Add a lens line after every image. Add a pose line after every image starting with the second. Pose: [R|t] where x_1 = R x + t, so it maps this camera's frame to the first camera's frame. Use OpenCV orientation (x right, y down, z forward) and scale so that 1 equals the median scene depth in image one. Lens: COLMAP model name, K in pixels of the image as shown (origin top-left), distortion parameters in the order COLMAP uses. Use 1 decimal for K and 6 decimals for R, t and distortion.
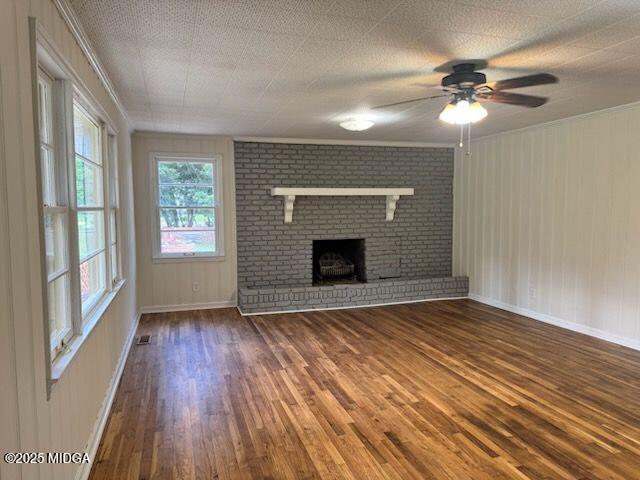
lens RADIAL K [[450.3, 0, 317.6], [0, 450.3, 243.5], [0, 0, 1]] dist [0.070032, -0.097352]
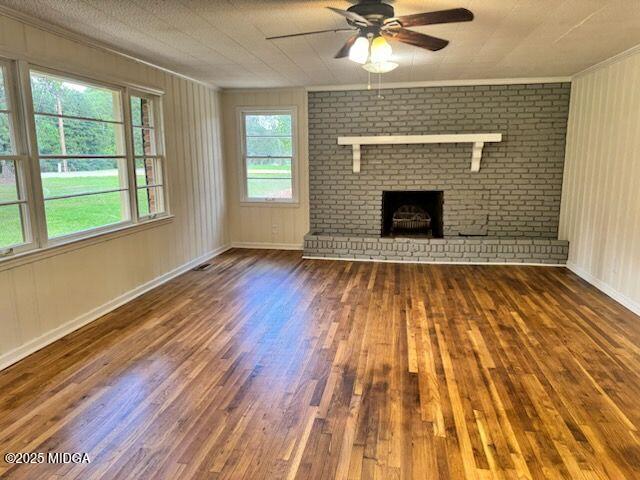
lens RADIAL K [[450.3, 0, 317.6], [0, 450.3, 243.5], [0, 0, 1]] dist [0.070032, -0.097352]
pose [[0.885356, 0.084893, -0.457097, 0.339891], [-0.036541, 0.992852, 0.113617, 0.000150], [0.463475, -0.083889, 0.882130, 0.063029]]
